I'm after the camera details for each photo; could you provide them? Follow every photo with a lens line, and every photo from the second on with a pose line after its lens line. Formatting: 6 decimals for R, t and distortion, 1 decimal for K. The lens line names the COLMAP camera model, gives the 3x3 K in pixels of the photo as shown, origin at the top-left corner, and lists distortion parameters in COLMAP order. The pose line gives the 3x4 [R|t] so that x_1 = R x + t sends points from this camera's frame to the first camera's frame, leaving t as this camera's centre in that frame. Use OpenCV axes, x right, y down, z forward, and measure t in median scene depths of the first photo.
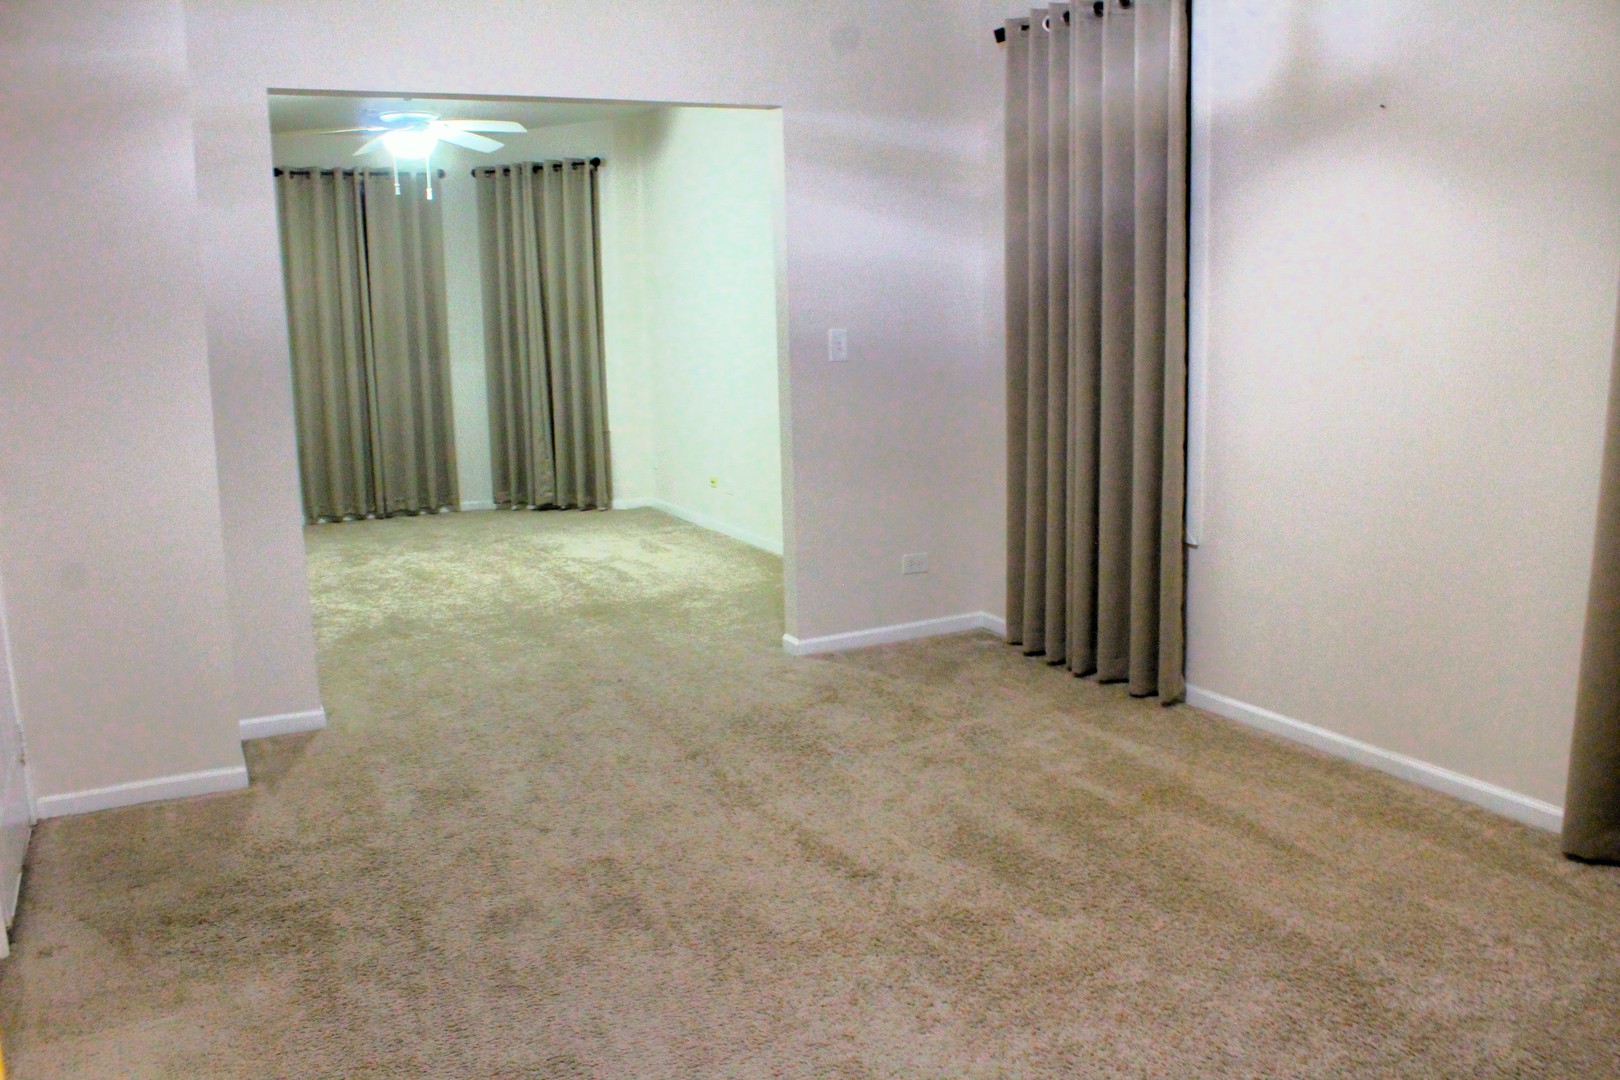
lens RADIAL K [[1665.5, 0, 810.0], [0, 1665.5, 540.0], [0, 0, 1]] dist [0.139266, 0.013688]
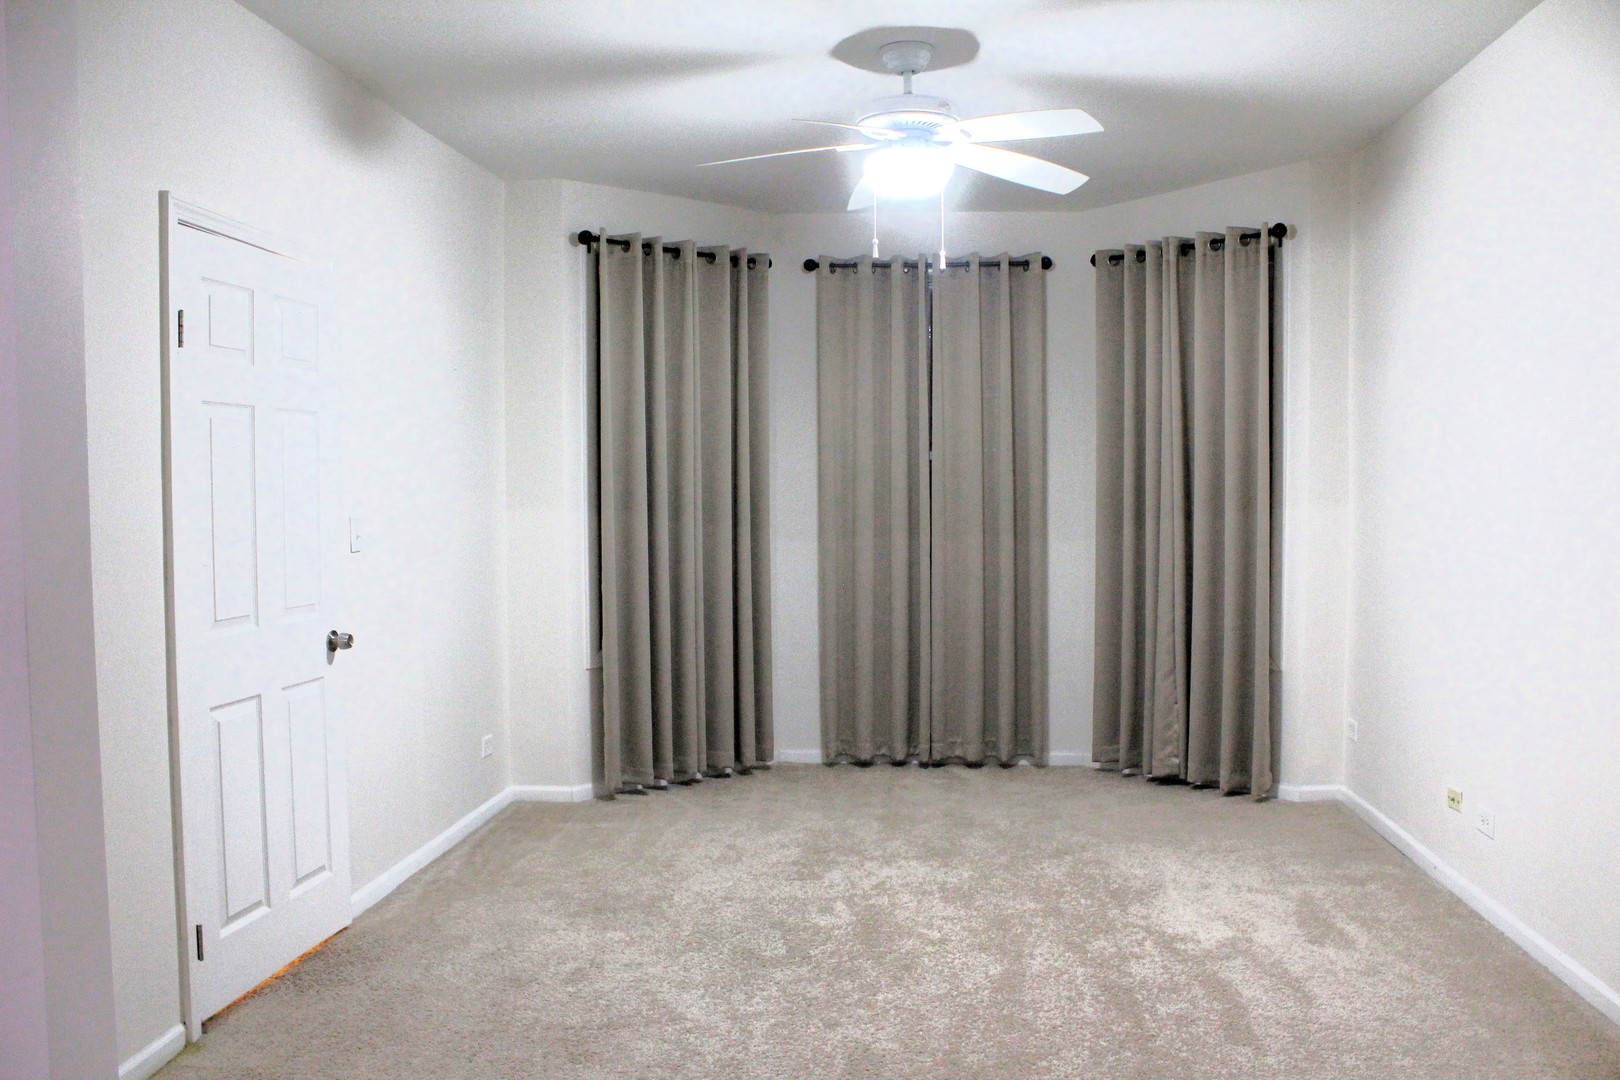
lens RADIAL K [[1665.5, 0, 810.0], [0, 1665.5, 540.0], [0, 0, 1]] dist [0.139266, 0.013688]
pose [[0.898620, 0.062556, -0.434246, -0.010498], [-0.092803, 0.994489, -0.048781, -0.066979], [0.428801, 0.084134, 0.899473, 0.369787]]
